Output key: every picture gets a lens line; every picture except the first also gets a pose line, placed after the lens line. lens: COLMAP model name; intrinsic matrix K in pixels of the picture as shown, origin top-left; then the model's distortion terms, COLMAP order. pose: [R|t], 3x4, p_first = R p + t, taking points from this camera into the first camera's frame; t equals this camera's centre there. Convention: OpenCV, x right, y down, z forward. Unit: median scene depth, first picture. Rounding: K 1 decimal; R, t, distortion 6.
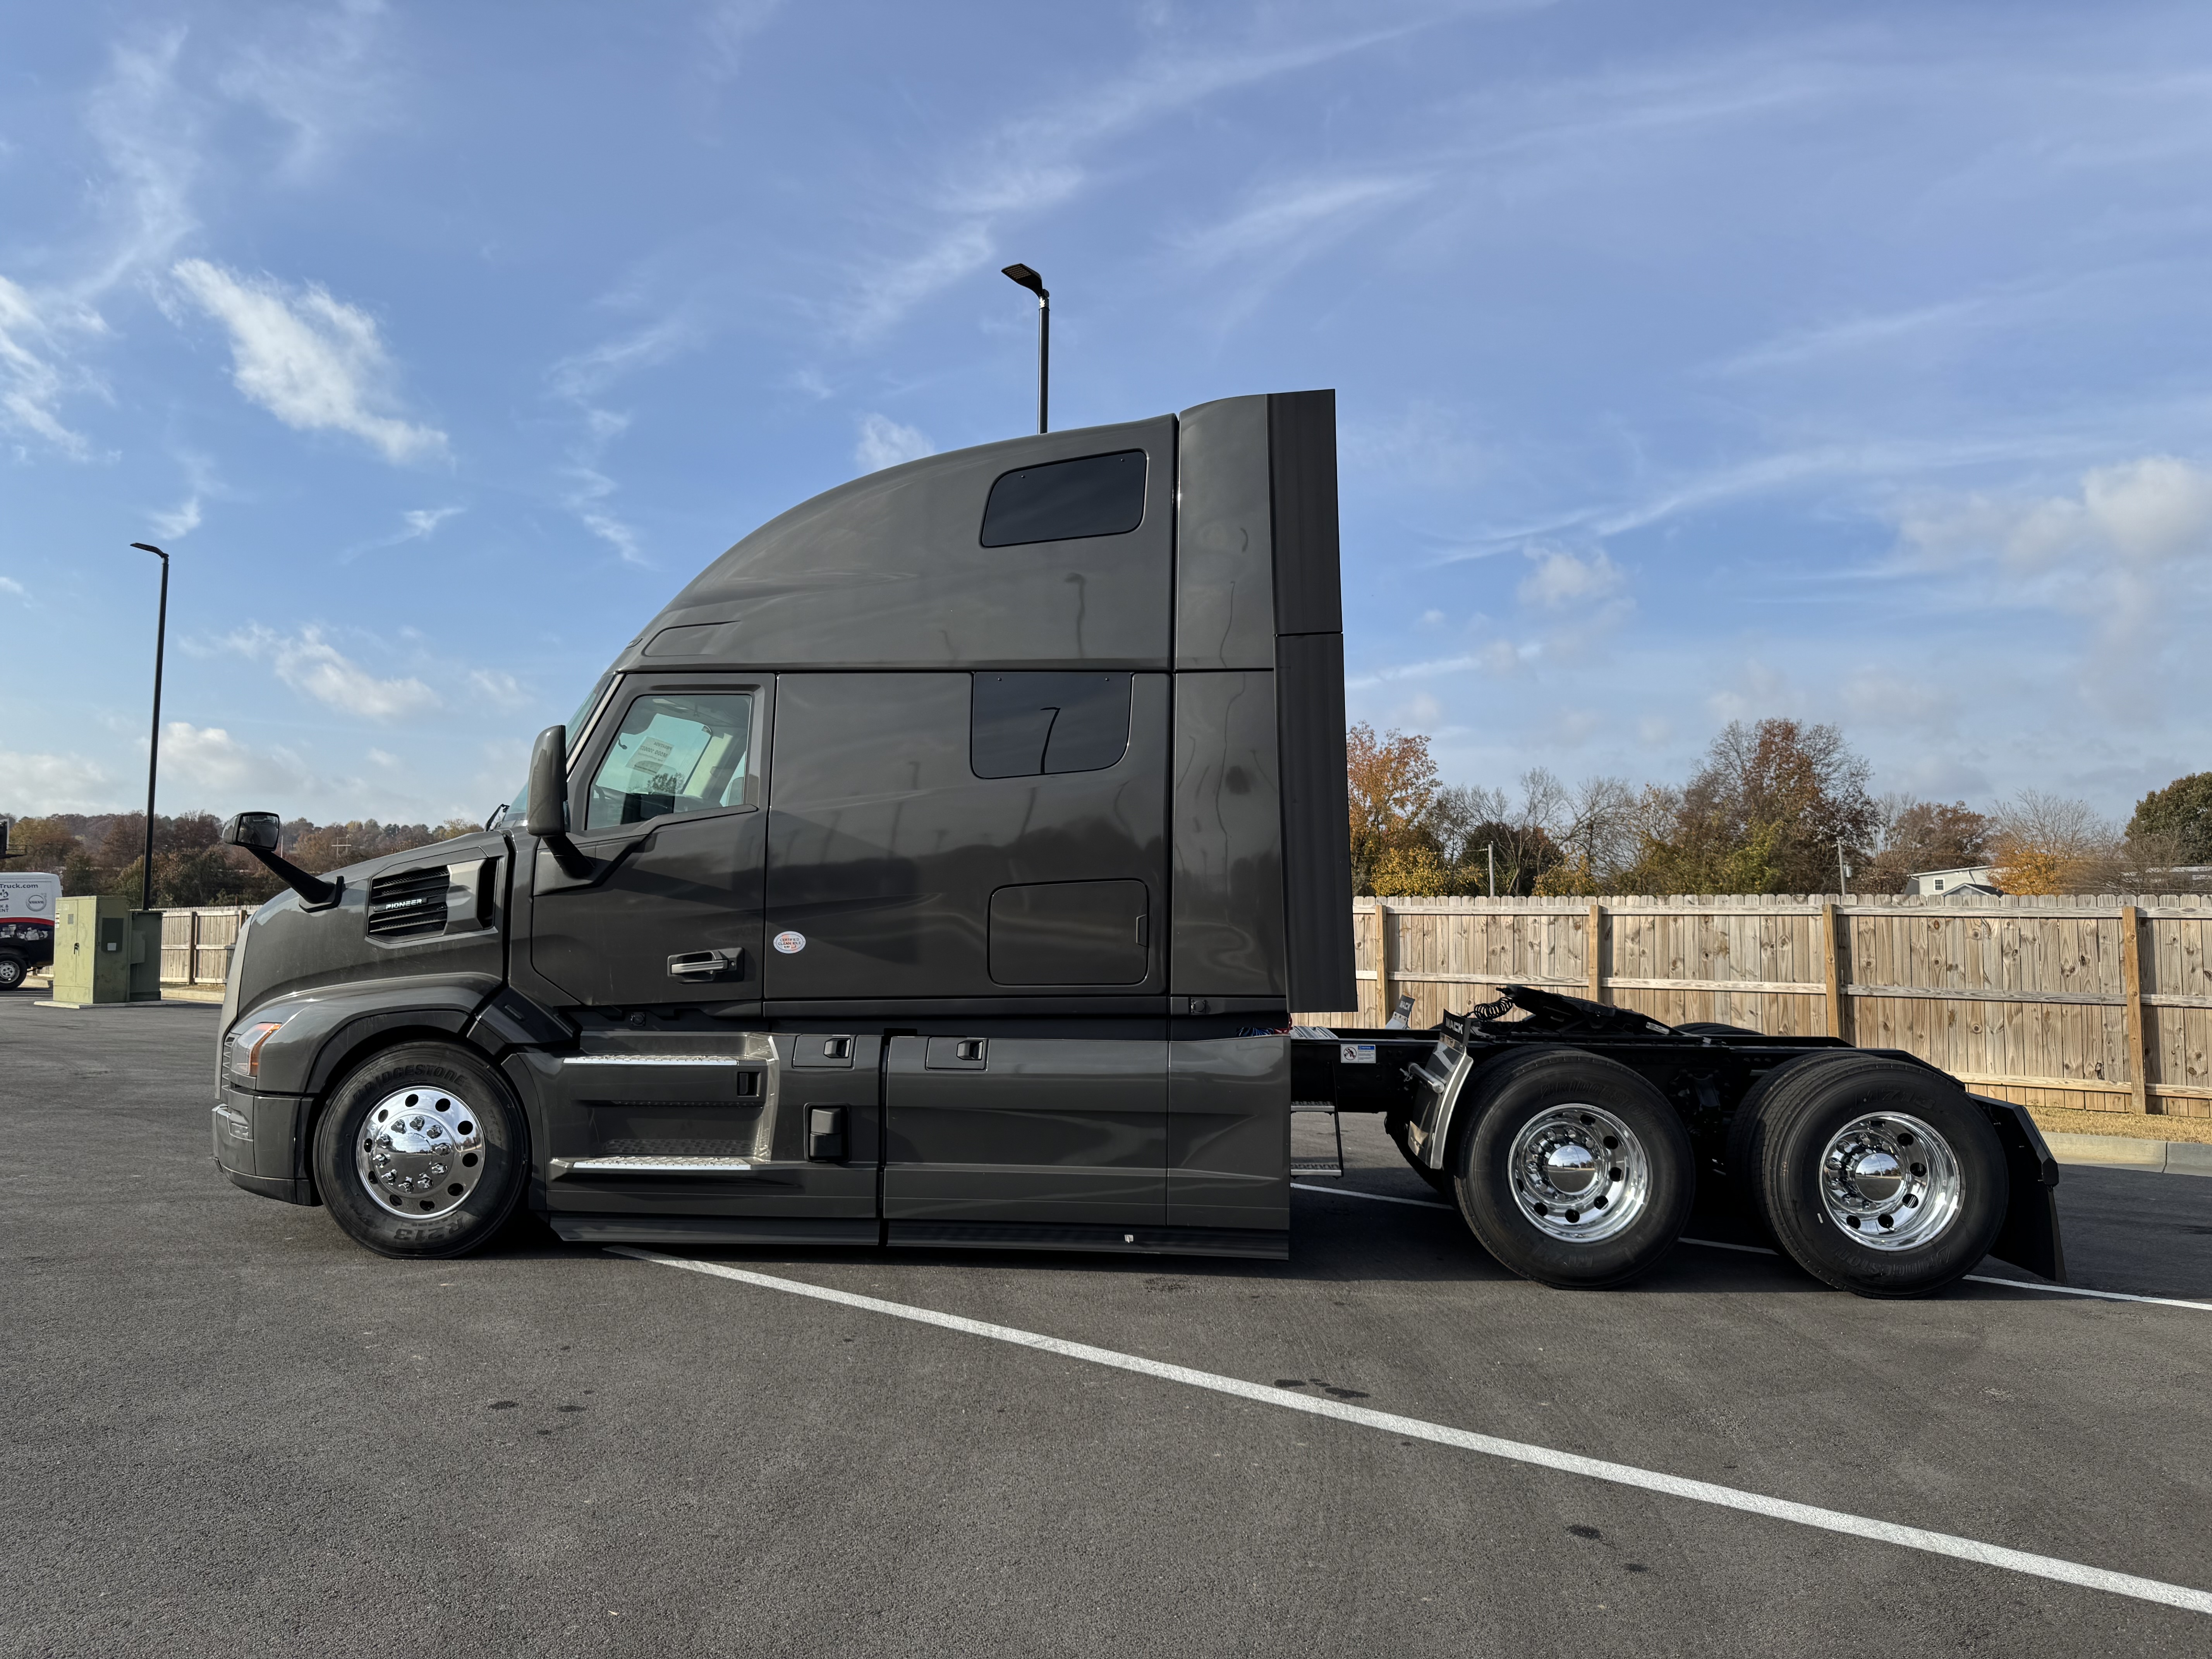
lens RADIAL K [[1572.1, 0, 1083.7], [0, 1572.1, 831.5], [0, 0, 1]] dist [0.028227, -0.016131]
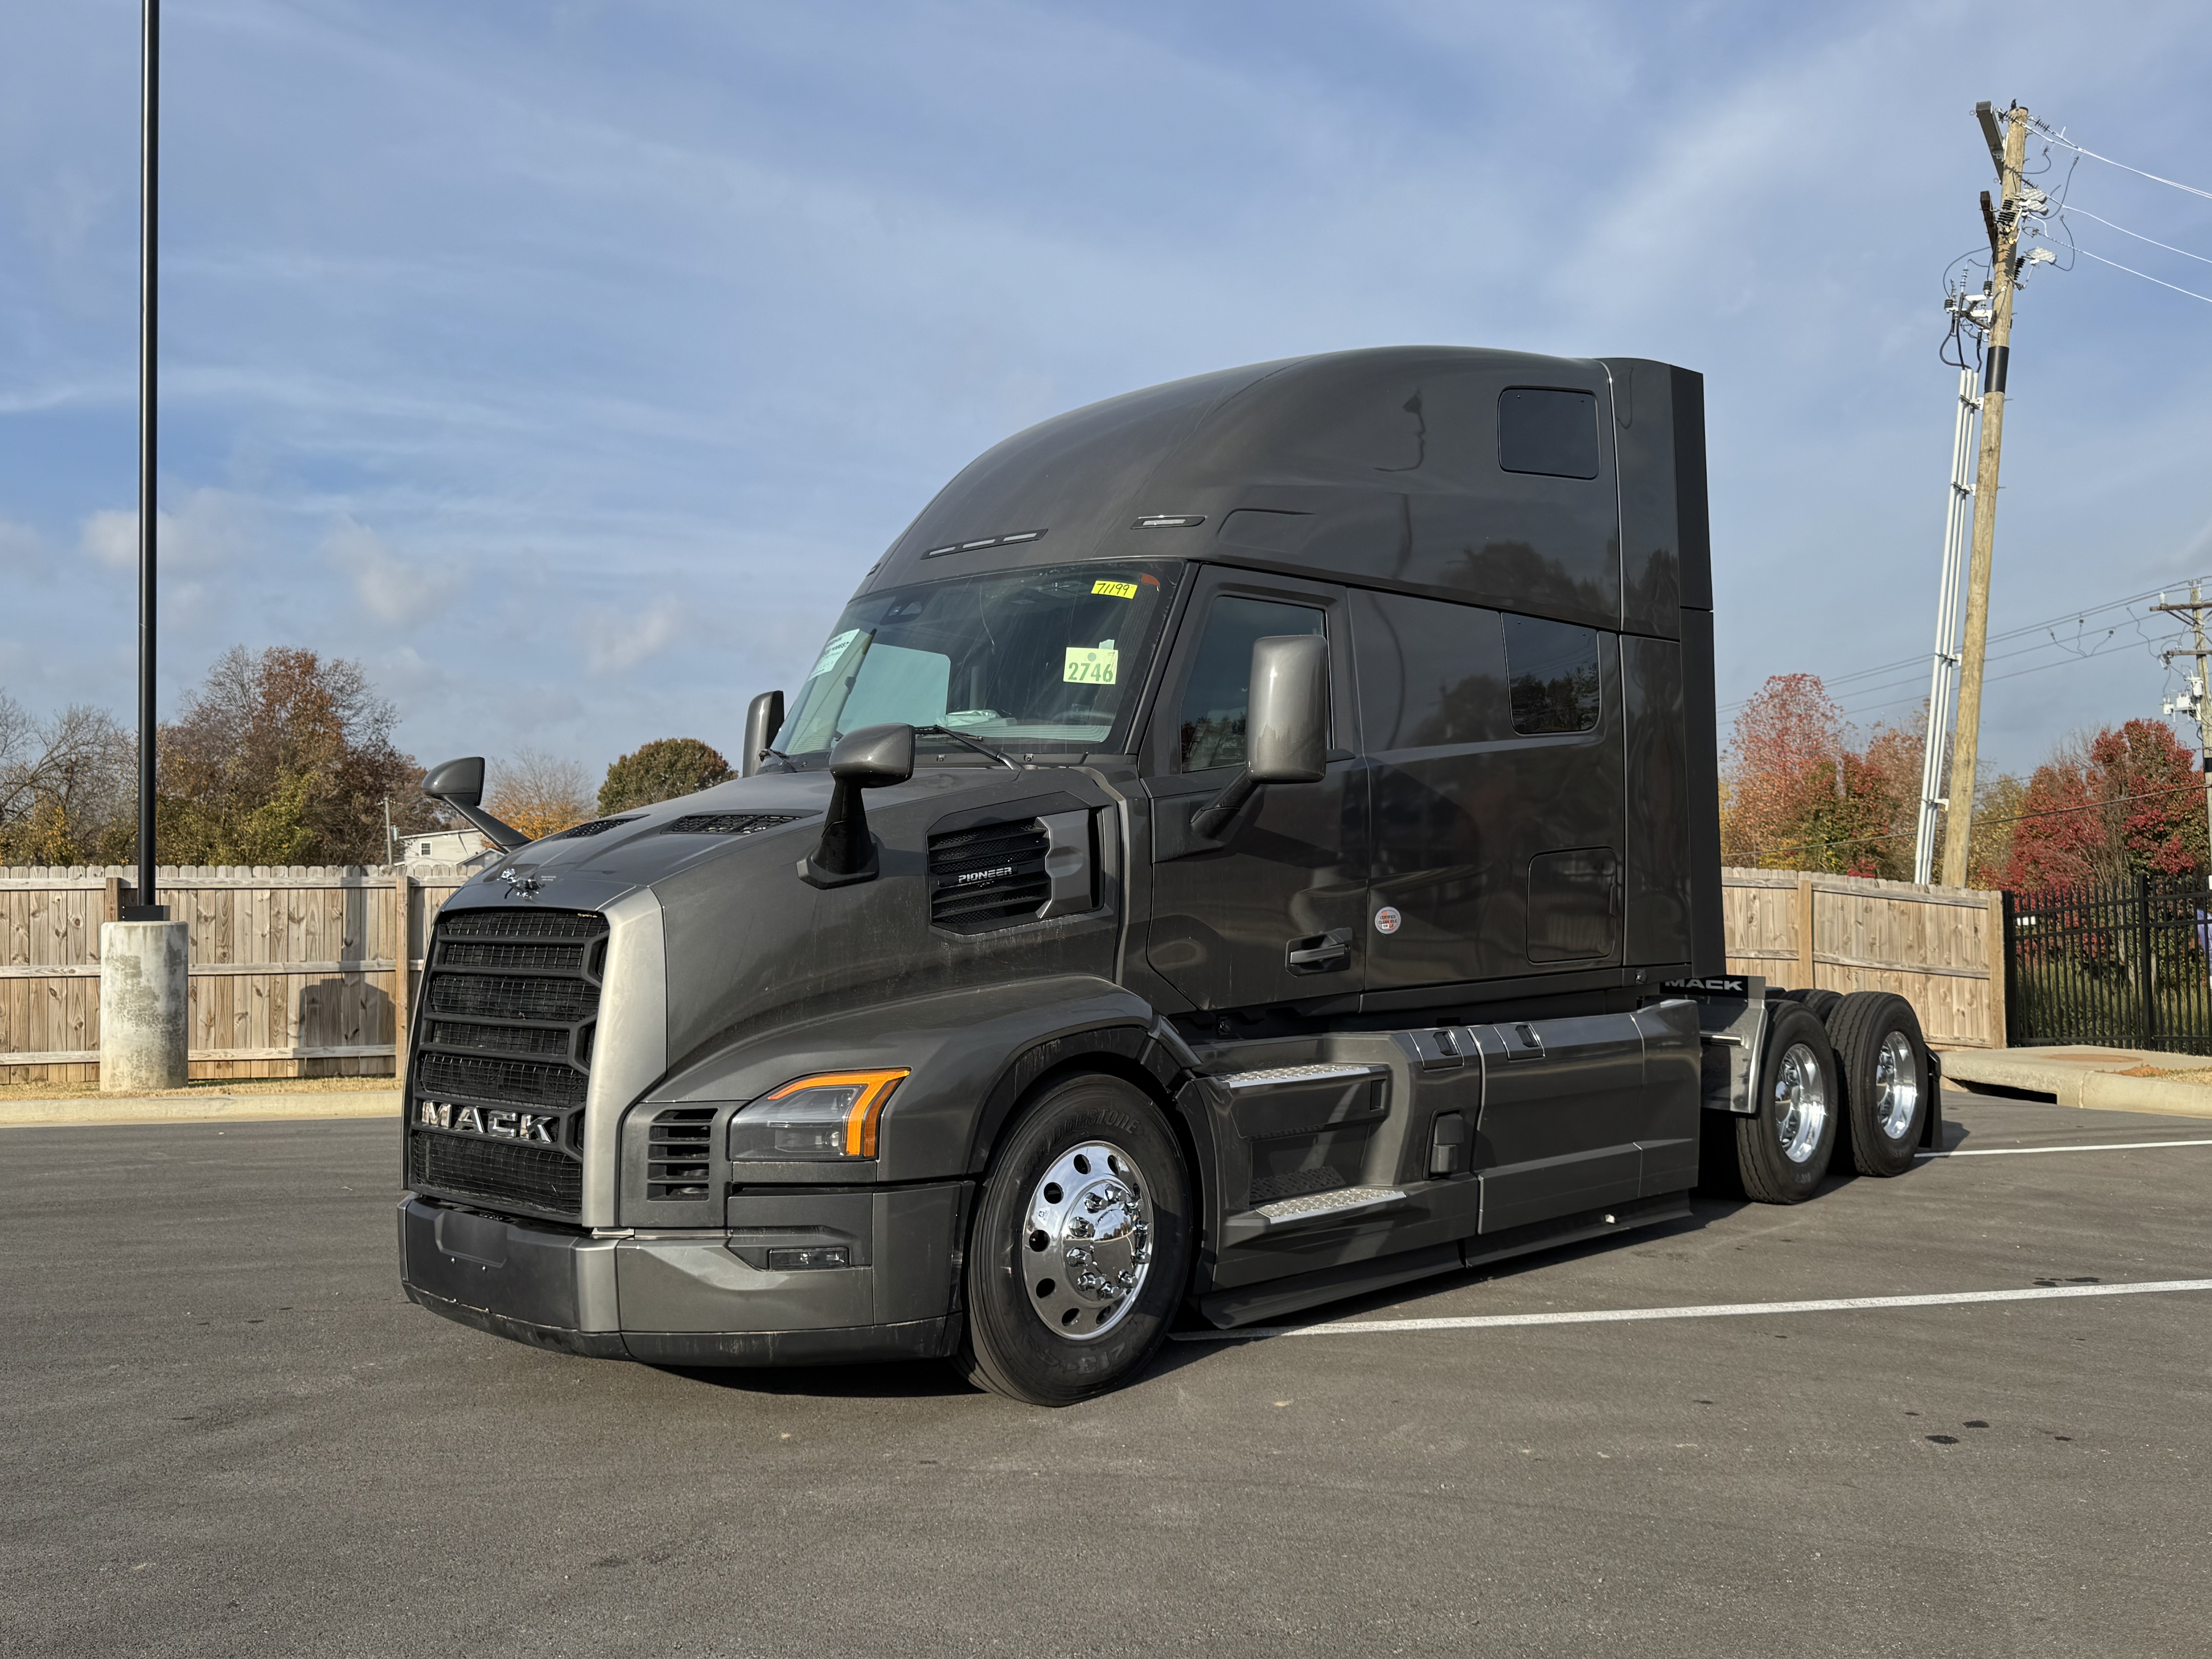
lens RADIAL K [[1912.9, 0, 1109.9], [0, 1912.9, 828.3], [0, 0, 1]] dist [0.028582, -0.009027]
pose [[0.652677, 0.014616, 0.757495, -0.570301], [-0.032062, 0.999451, 0.008341, 0.010499], [-0.756958, -0.029731, 0.652787, 0.252882]]
